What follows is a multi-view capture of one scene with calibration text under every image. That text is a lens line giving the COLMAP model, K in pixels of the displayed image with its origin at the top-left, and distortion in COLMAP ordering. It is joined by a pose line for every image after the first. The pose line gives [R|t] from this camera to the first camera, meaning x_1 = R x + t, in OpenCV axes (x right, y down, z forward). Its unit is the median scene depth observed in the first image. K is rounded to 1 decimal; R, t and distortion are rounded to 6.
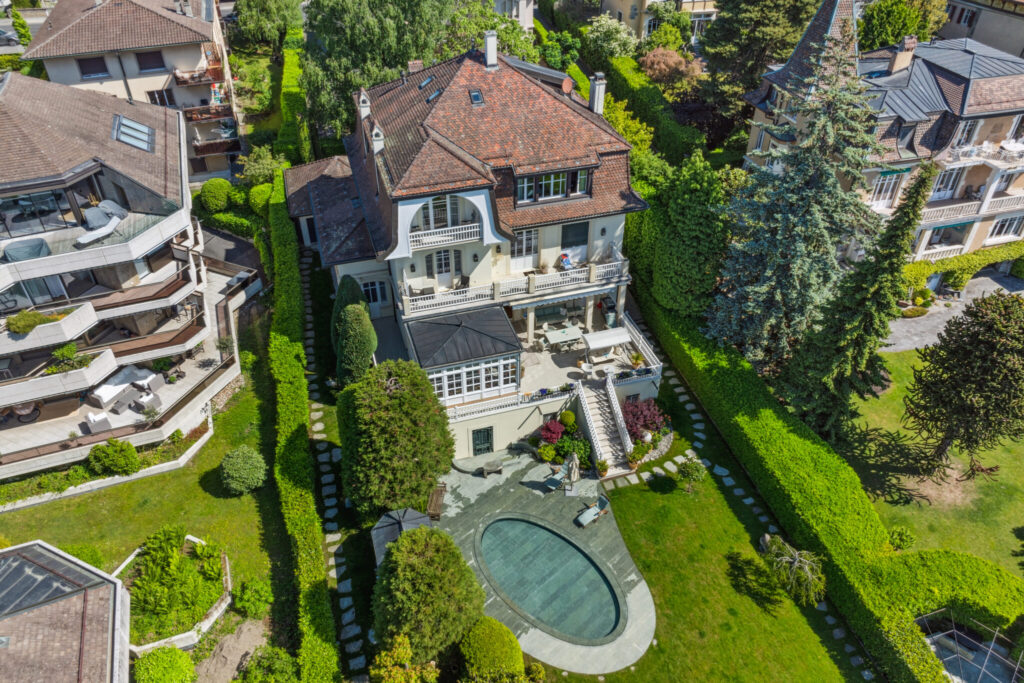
lens RADIAL K [[735.0, 0, 512.0], [0, 735.0, 341.5], [0, 0, 1]] dist [-0.036221, -0.002044]
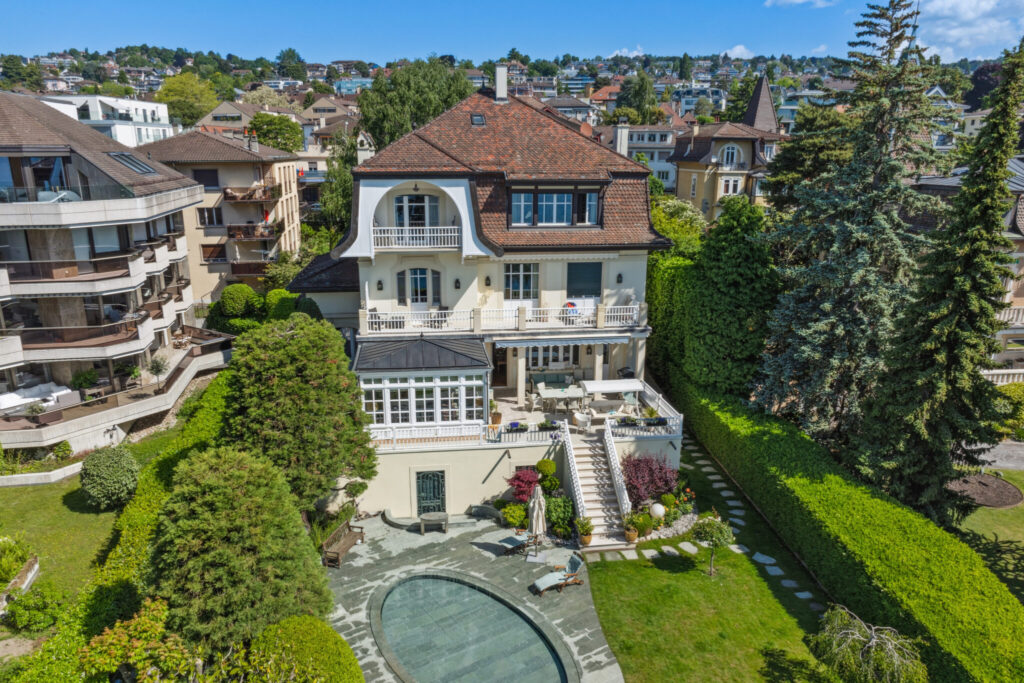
lens RADIAL K [[747.8, 0, 495.4], [0, 747.8, 342.7], [0, 0, 1]] dist [-0.037686, 0.007260]
pose [[0.986265, 0.051437, -0.156956, 0.137446], [-0.104840, 0.929257, -0.354247, 0.258737], [0.127631, 0.365836, 0.921886, 0.261479]]
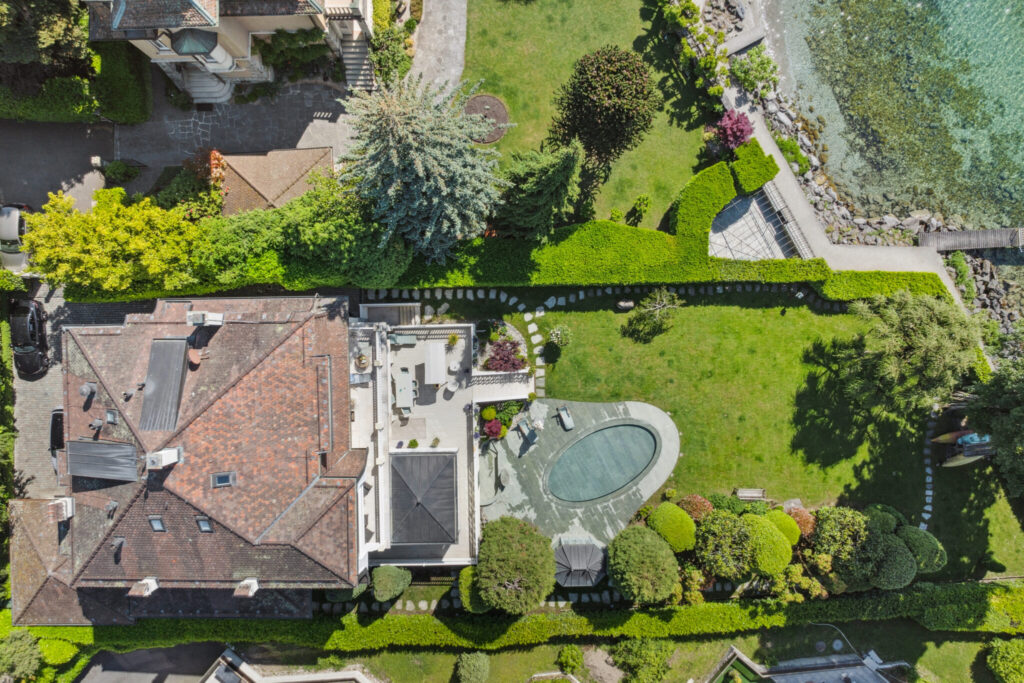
lens RADIAL K [[735.0, 0, 512.0], [0, 735.0, 341.5], [0, 0, 1]] dist [-0.036221, -0.002044]
pose [[0.280219, -0.959799, -0.016252, 0.220330], [0.593089, 0.159794, 0.789121, -0.846332], [-0.754800, -0.230765, 0.614023, 0.256957]]
